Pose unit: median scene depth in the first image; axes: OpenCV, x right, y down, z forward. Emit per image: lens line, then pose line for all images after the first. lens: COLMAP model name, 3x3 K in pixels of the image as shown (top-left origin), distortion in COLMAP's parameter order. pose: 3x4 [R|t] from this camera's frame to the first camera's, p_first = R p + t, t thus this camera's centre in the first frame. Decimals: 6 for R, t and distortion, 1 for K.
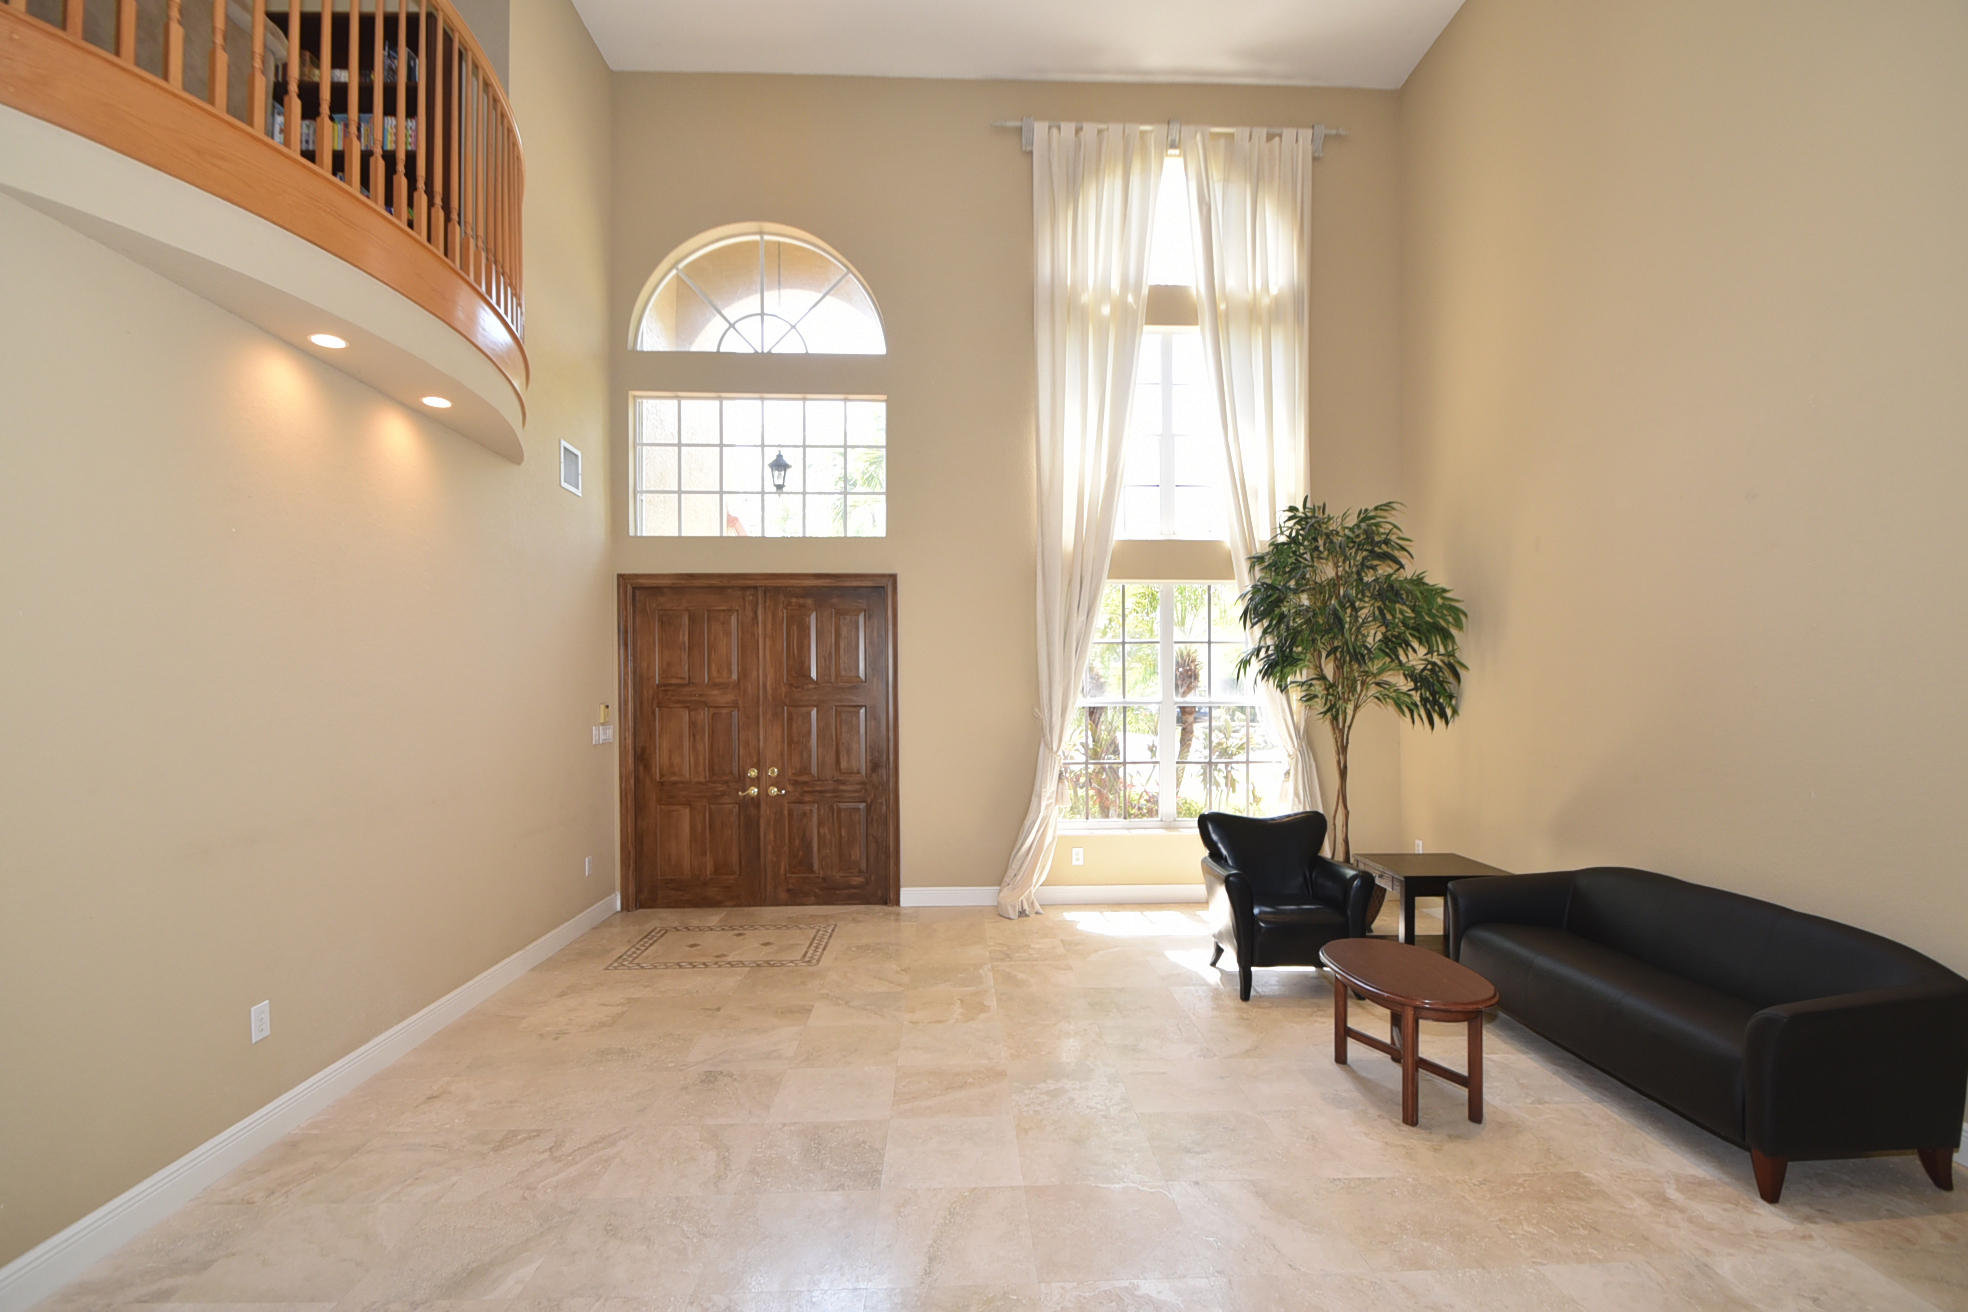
lens RADIAL K [[878.9, 0, 985.7], [0, 878.9, 693.2], [0, 0, 1]] dist [0.002051, -0.010003]
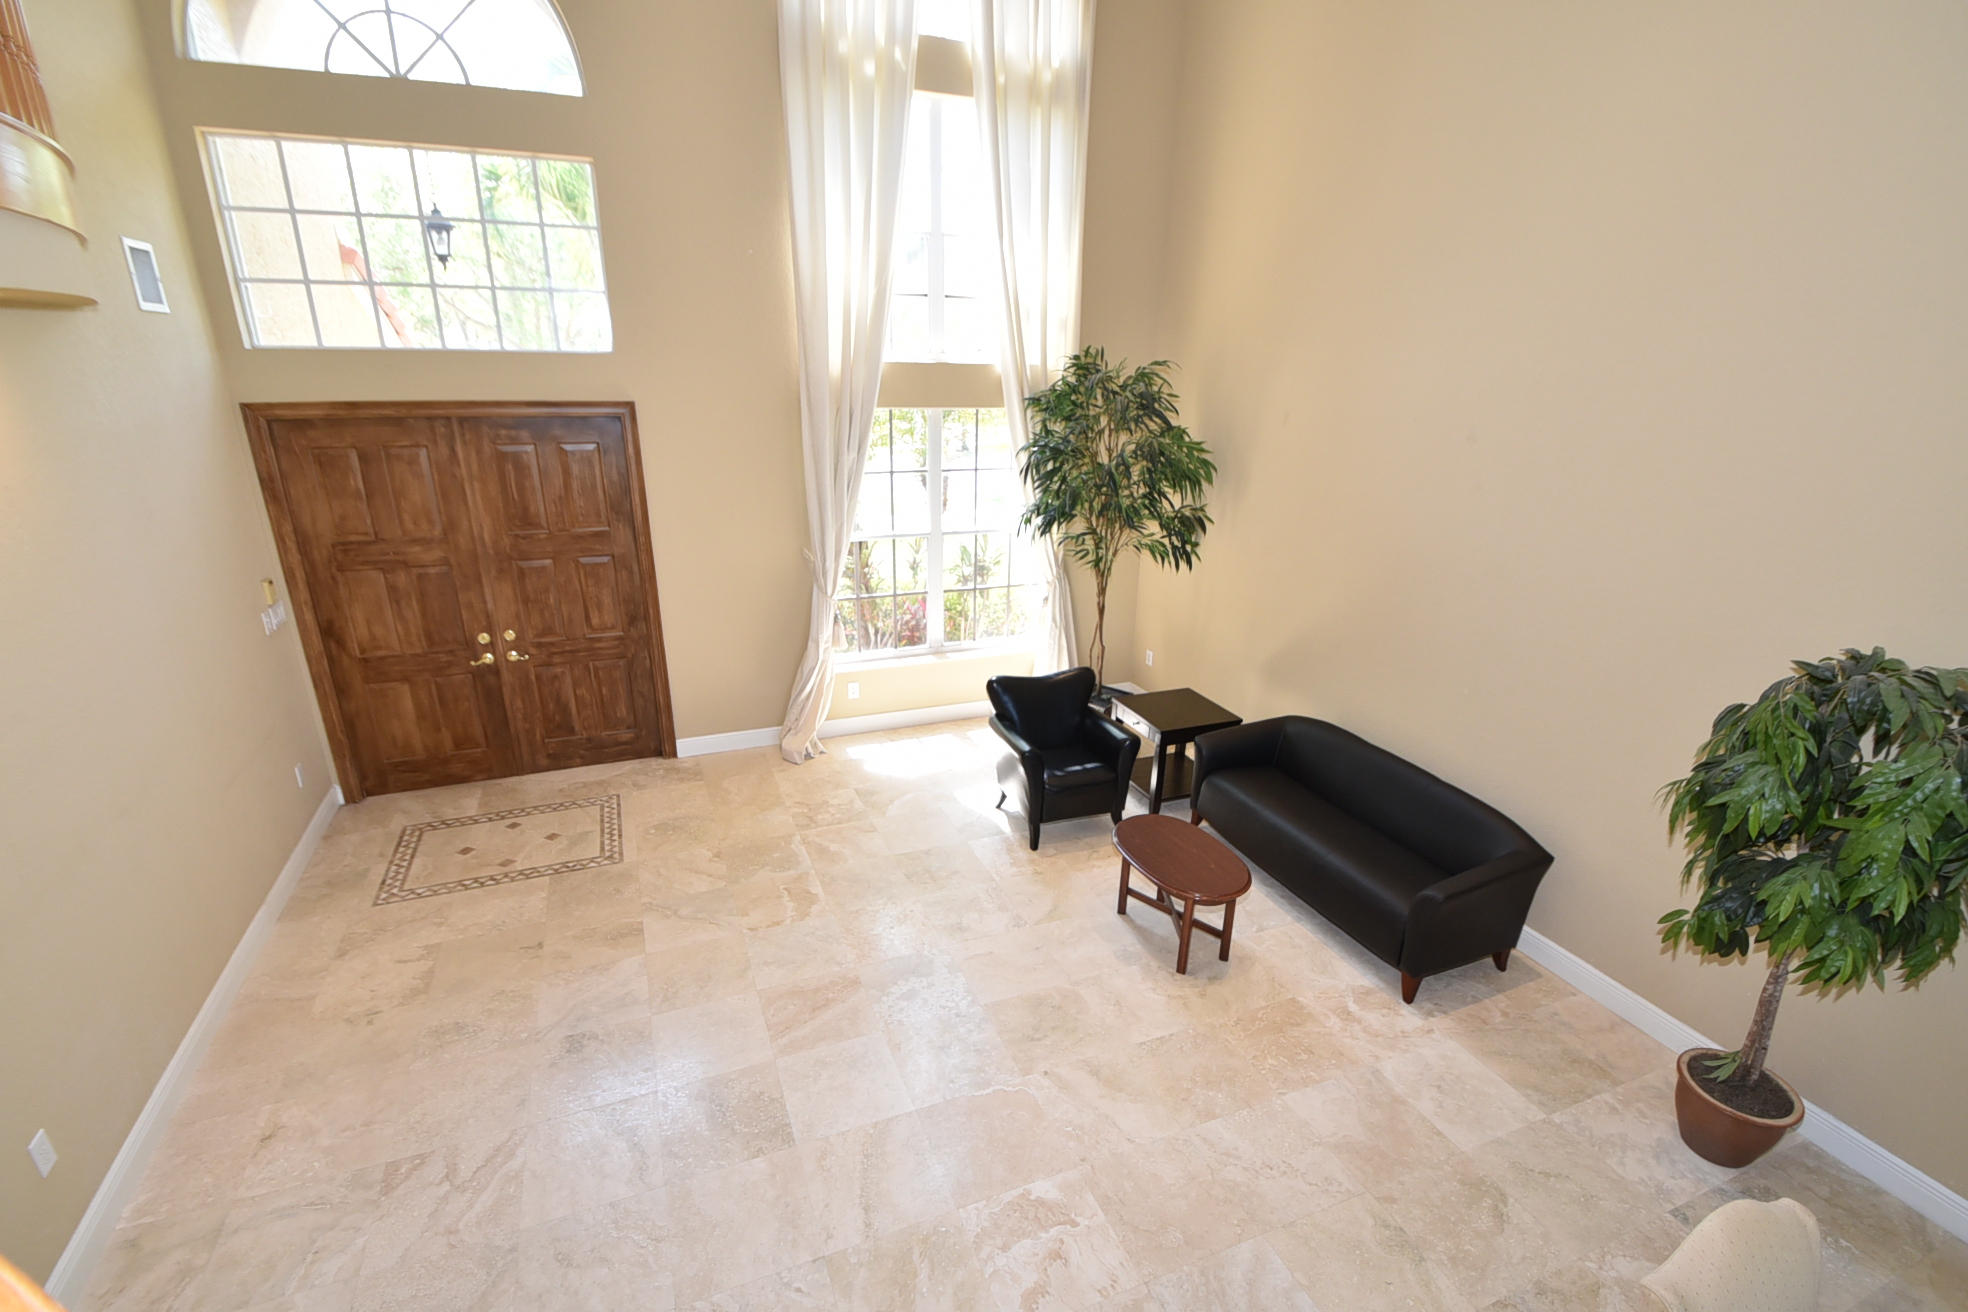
lens RADIAL K [[885.3, 0, 983.2], [0, 885.3, 695.8], [0, 0, 1]] dist [0.014199, -0.019965]
pose [[0.940600, -0.101058, 0.324127, -0.102576], [-0.019850, 0.936673, 0.349643, -0.199220], [-0.338935, -0.335308, 0.879029, 0.043403]]
